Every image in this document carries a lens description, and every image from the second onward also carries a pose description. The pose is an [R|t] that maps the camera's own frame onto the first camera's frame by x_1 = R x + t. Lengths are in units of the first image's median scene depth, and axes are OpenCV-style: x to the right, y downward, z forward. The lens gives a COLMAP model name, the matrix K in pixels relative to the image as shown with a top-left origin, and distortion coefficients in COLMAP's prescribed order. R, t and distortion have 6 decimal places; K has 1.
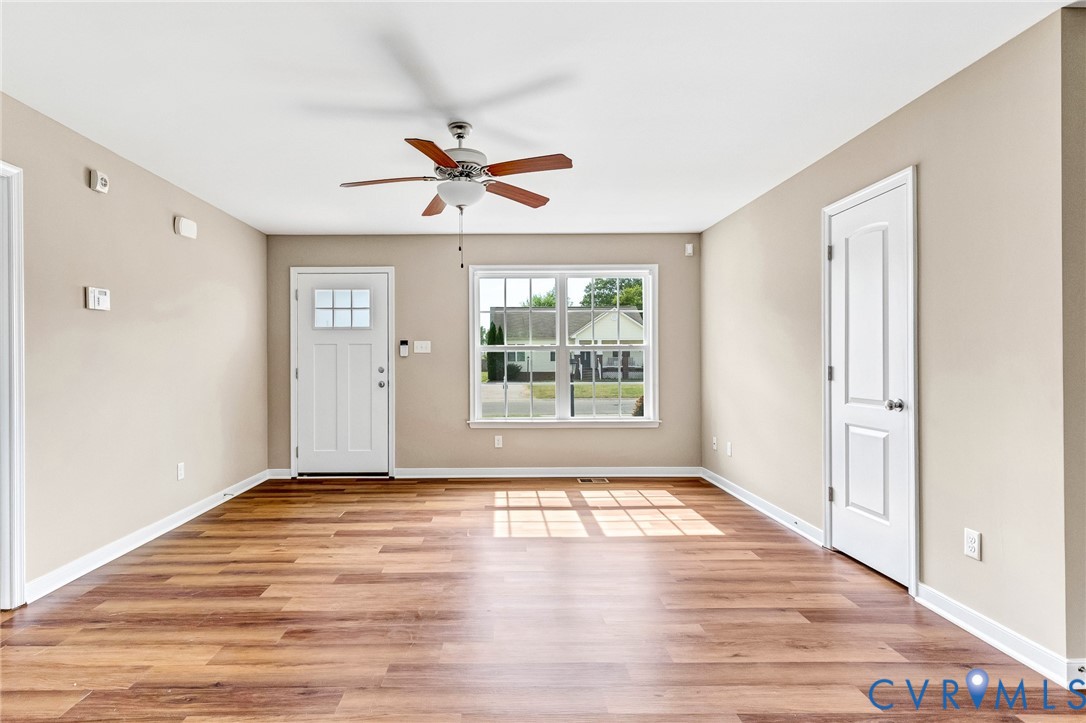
lens RADIAL K [[548.5, 0, 513.2], [0, 548.5, 359.8], [0, 0, 1]] dist [0.004669, -0.000016]
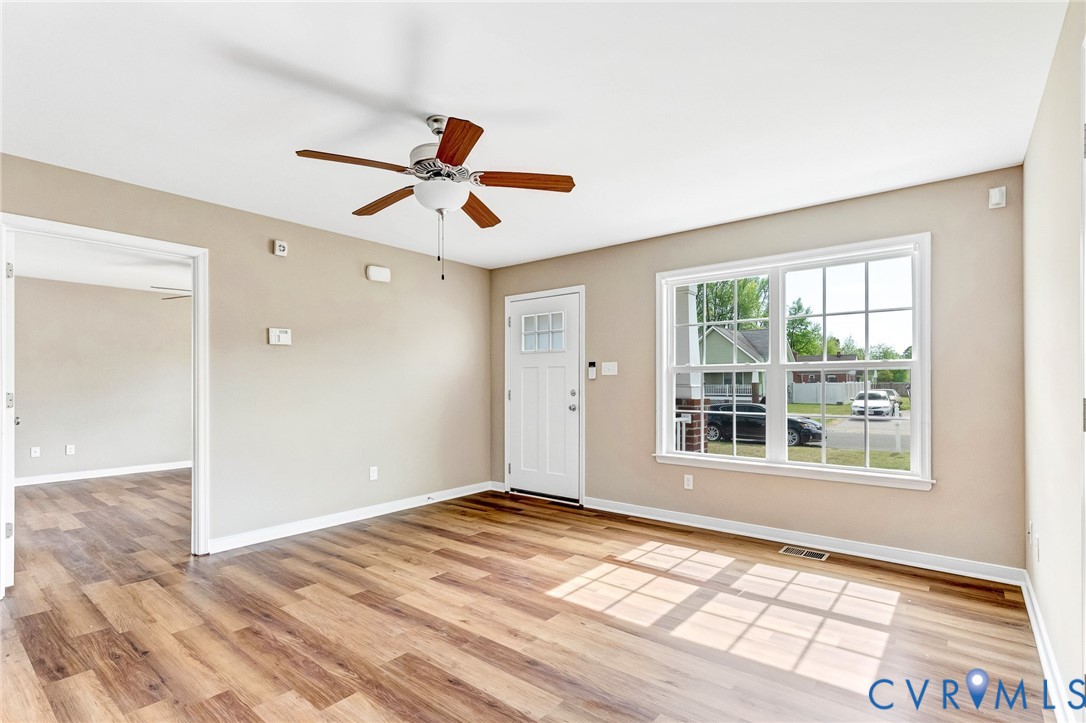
lens RADIAL K [[530.8, 0, 519.7], [0, 530.8, 384.4], [0, 0, 1]] dist [0.003582, 0.000062]
pose [[0.763049, 0.004709, -0.646323, 0.409945], [-0.001310, 0.999983, 0.005739, -0.002706], [0.646339, -0.003532, 0.763042, 0.313029]]
